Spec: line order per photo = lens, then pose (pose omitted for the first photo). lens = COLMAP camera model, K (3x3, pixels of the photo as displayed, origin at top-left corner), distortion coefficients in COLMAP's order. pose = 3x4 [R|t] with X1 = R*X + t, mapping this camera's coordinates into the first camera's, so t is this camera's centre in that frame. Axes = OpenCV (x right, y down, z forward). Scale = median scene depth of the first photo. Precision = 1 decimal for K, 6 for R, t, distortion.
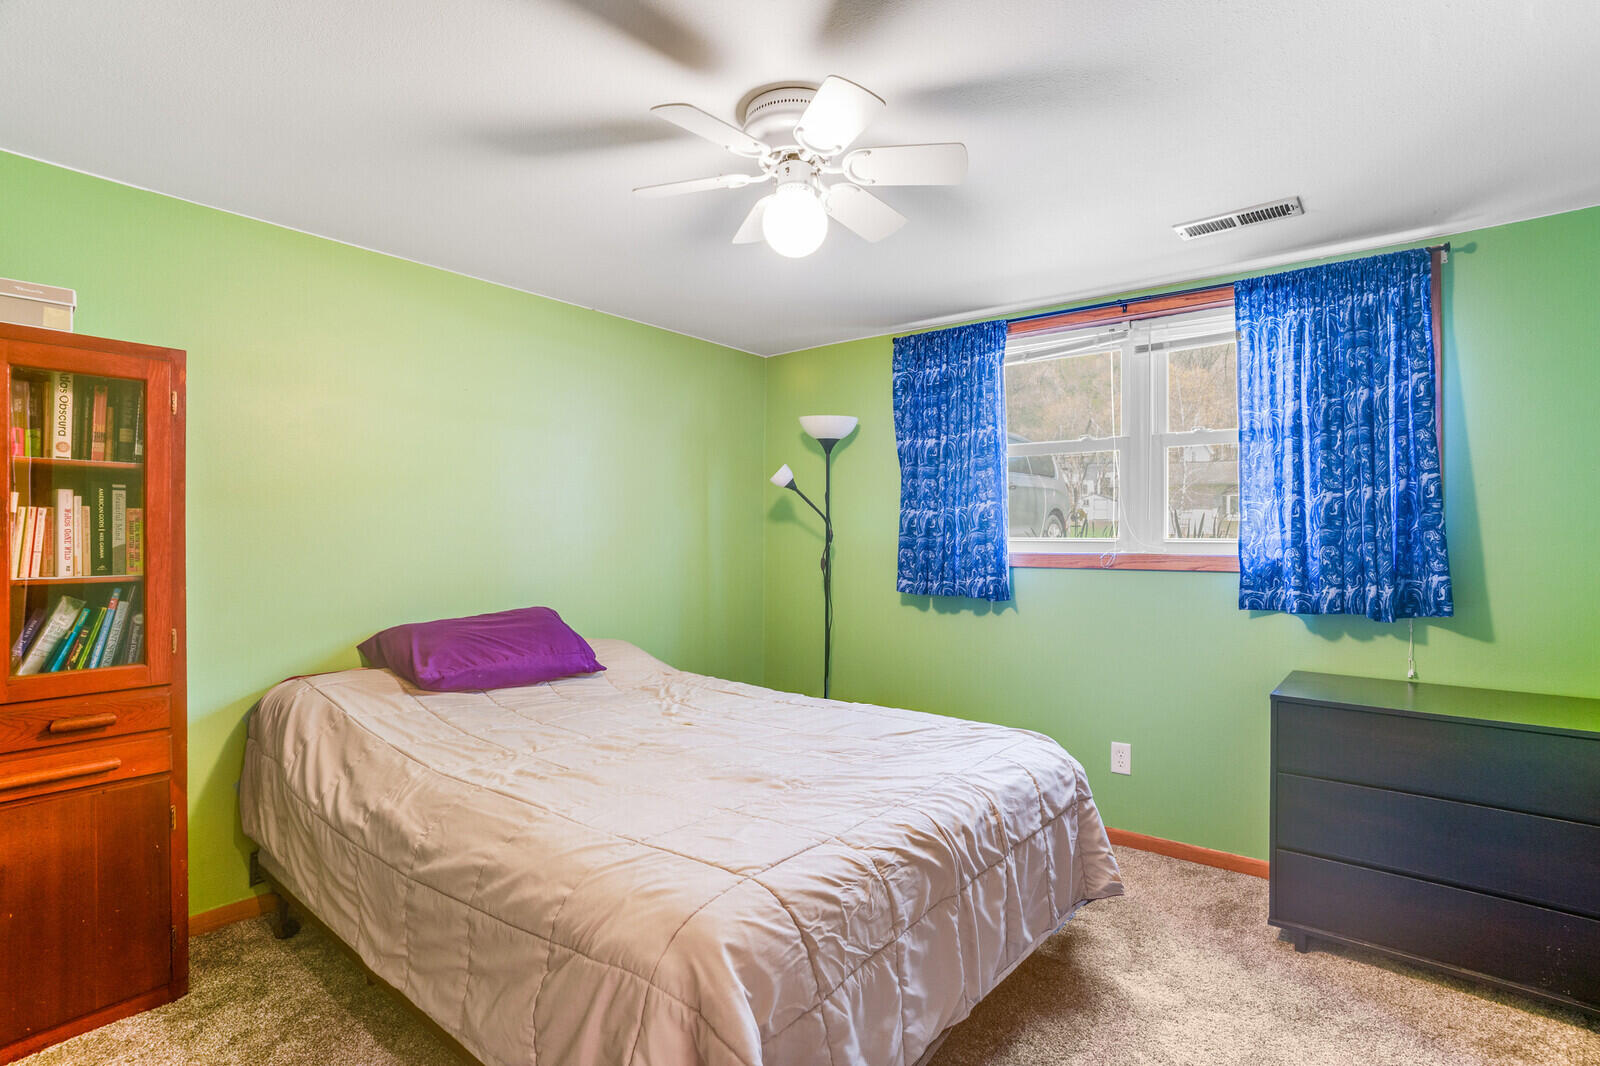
lens RADIAL K [[795.0, 0, 792.3], [0, 795.0, 539.9], [0, 0, 1]] dist [-0.070869, 0.032849]
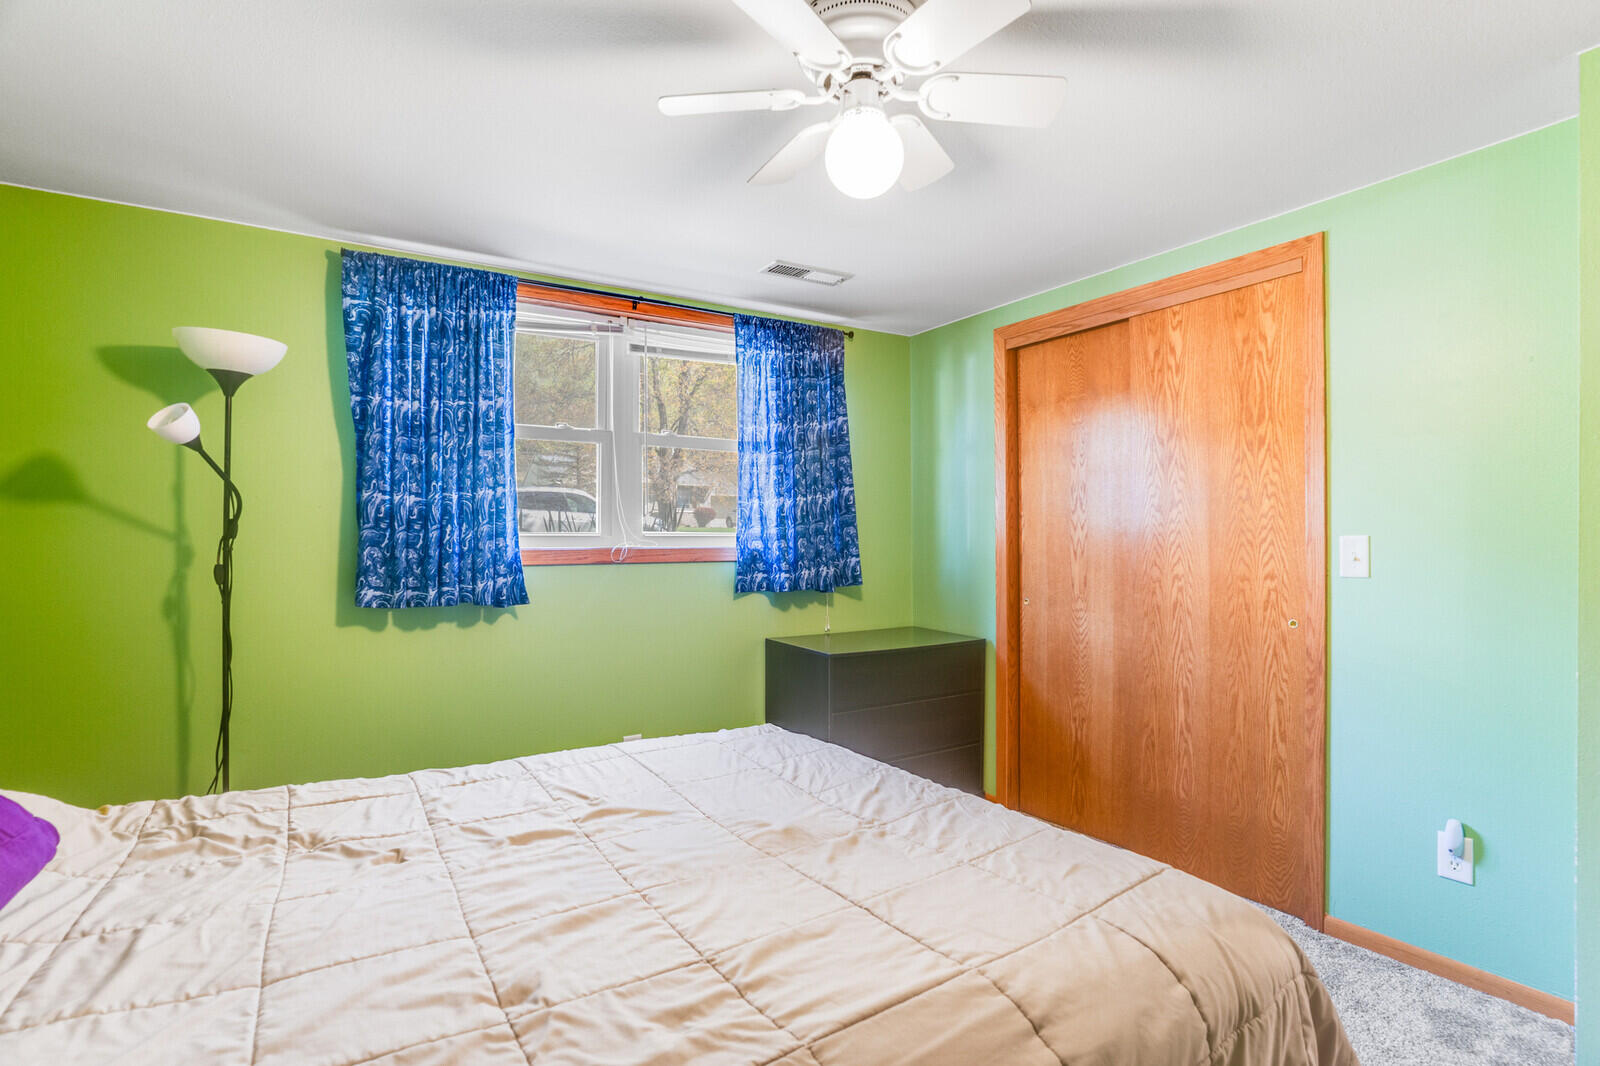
lens RADIAL K [[795.0, 0, 792.3], [0, 795.0, 539.9], [0, 0, 1]] dist [-0.070869, 0.032849]
pose [[0.314838, -0.008892, 0.949104, -0.474001], [0.002426, 0.999960, 0.008564, -0.000619], [-0.949142, -0.000394, 0.314847, 0.476844]]
